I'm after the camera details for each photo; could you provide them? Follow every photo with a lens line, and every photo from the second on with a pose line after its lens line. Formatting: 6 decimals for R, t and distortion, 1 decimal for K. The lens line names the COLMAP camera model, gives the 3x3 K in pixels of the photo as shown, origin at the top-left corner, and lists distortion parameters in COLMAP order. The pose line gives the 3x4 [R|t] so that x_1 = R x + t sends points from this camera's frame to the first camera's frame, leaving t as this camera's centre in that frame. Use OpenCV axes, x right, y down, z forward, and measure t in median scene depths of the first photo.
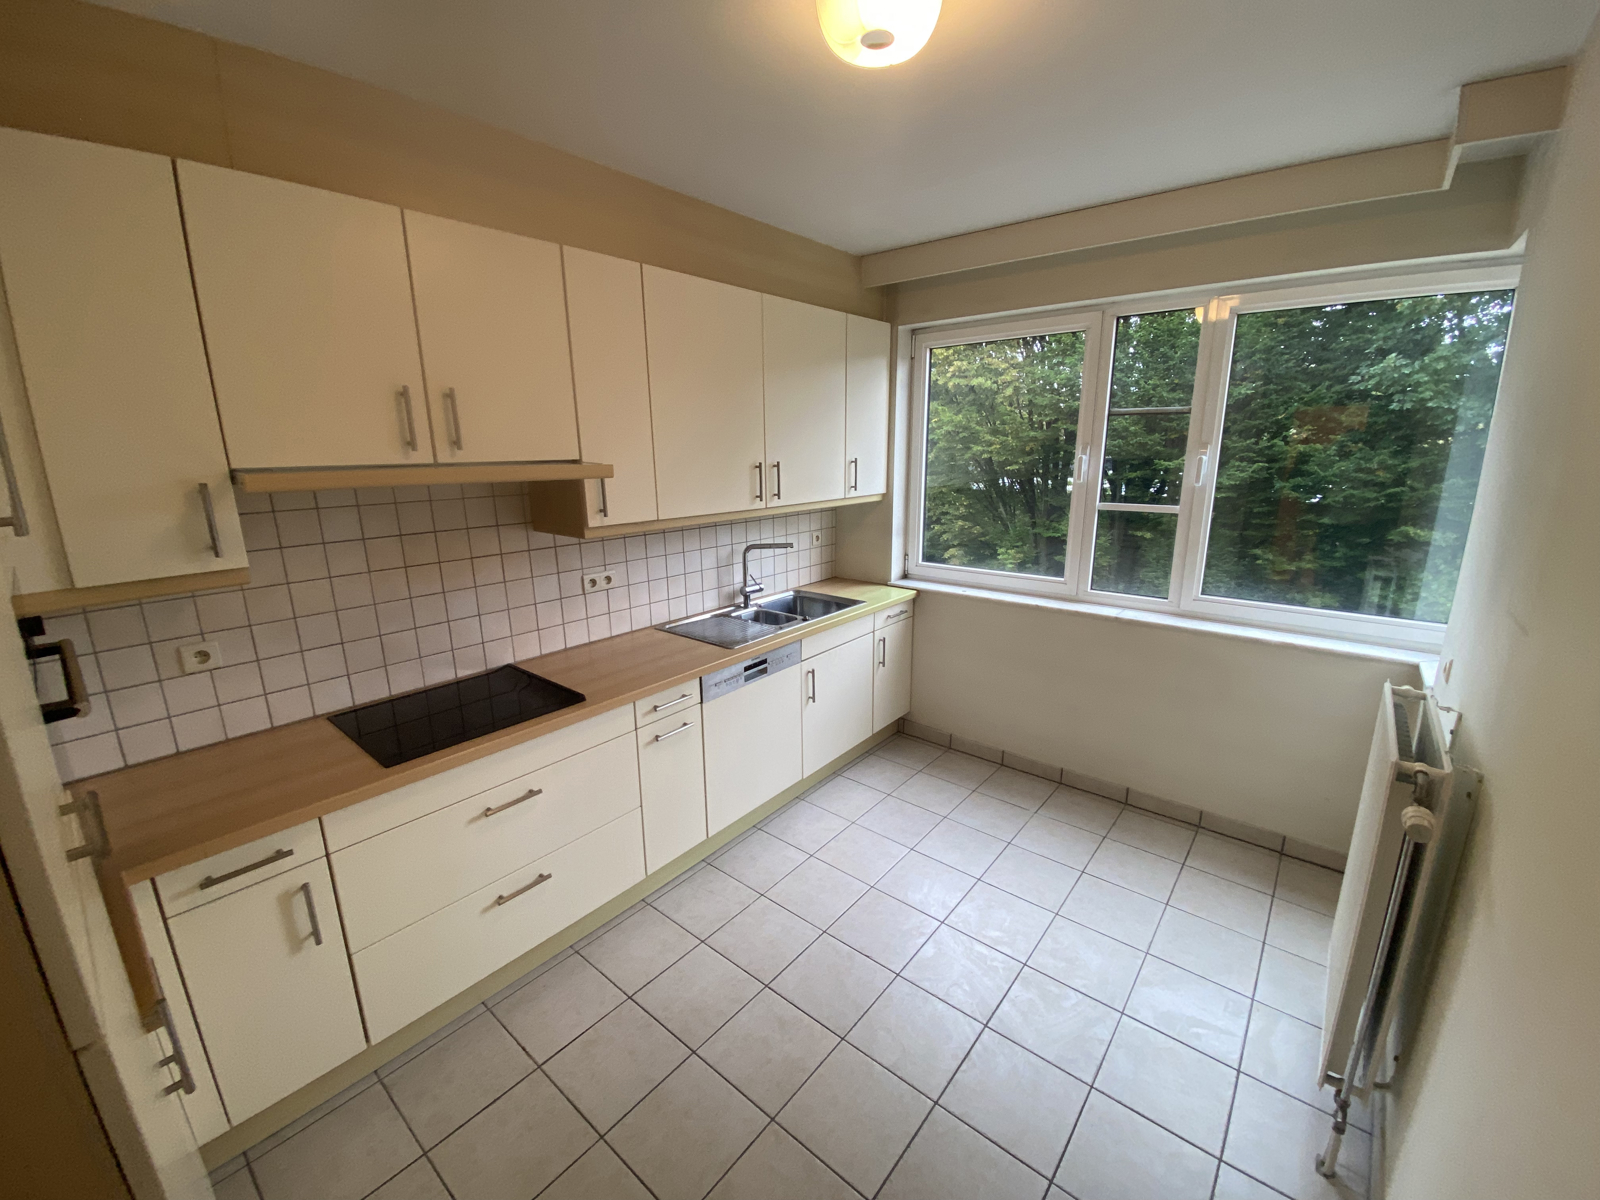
lens RADIAL K [[643.7, 0, 800.0], [0, 643.7, 600.0], [0, 0, 1]] dist [0.069747, -0.043940]
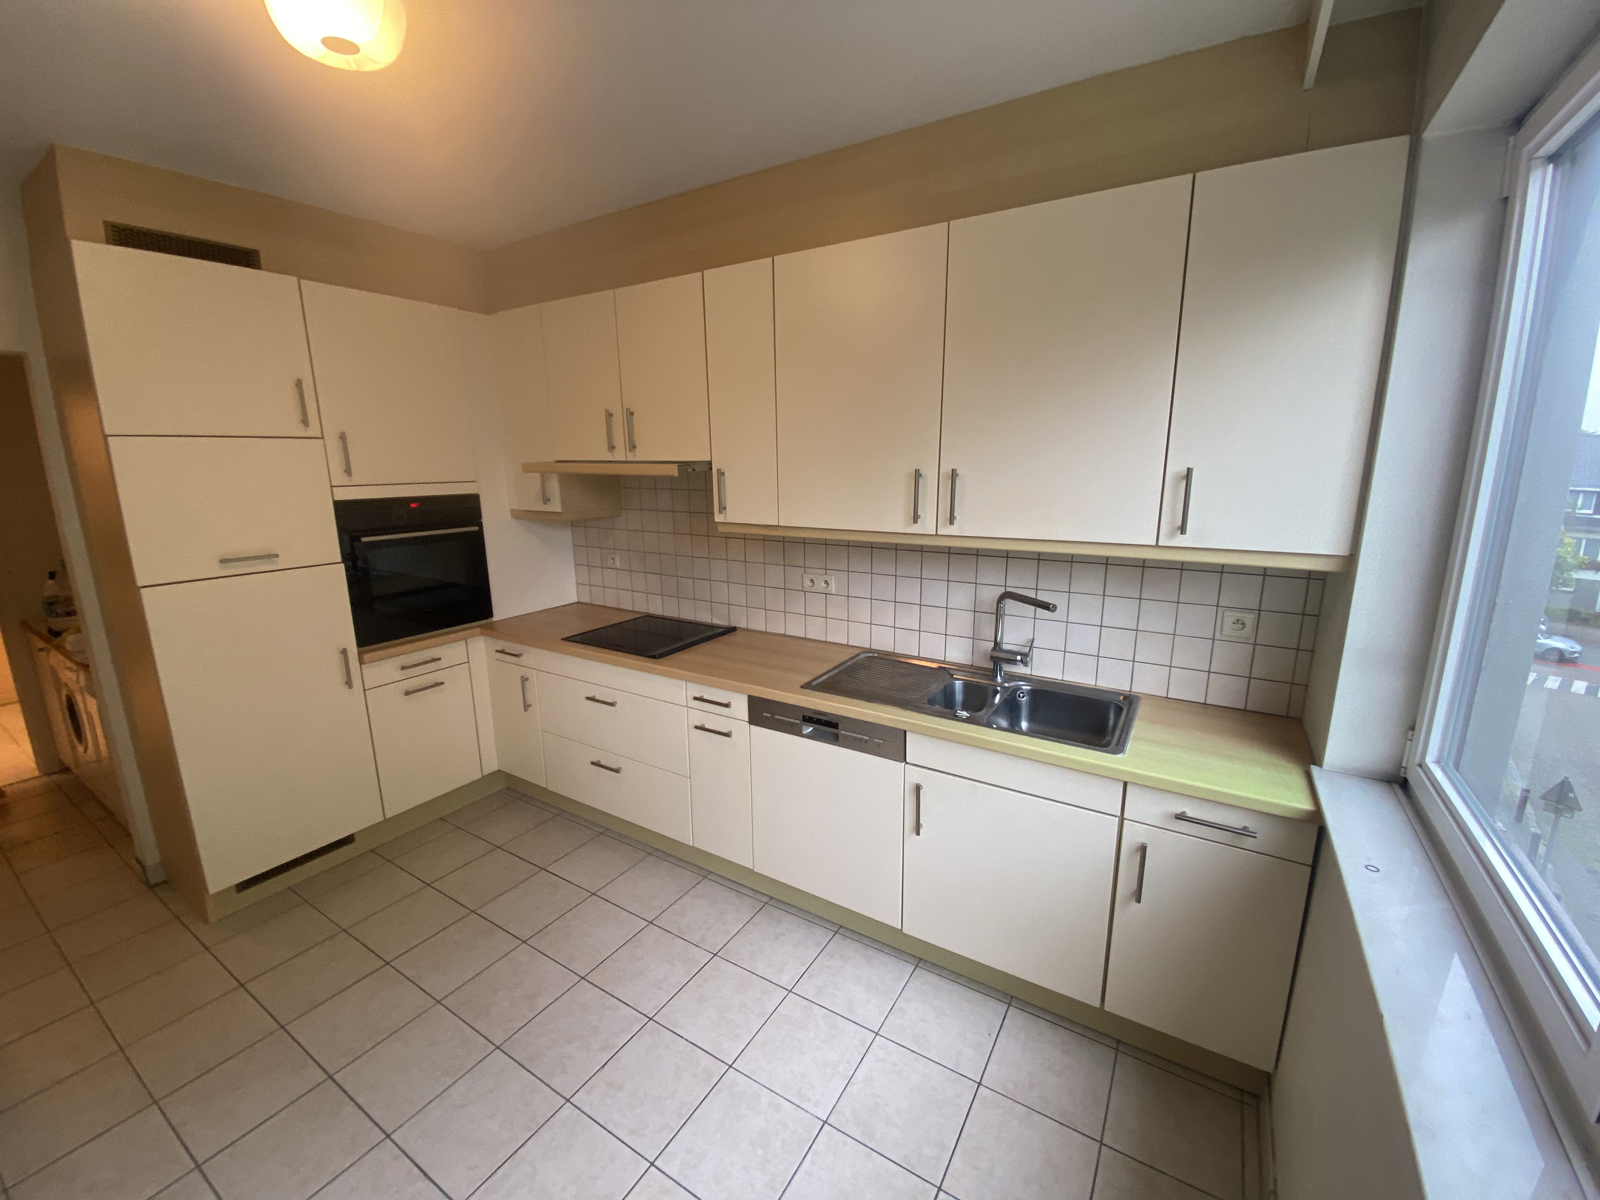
lens RADIAL K [[643.7, 0, 800.0], [0, 643.7, 600.0], [0, 0, 1]] dist [0.069747, -0.043940]
pose [[0.141944, 0.226719, -0.963561, 0.636712], [-0.227222, 0.954888, 0.191206, -0.183193], [0.963443, 0.191802, 0.187056, 0.770582]]
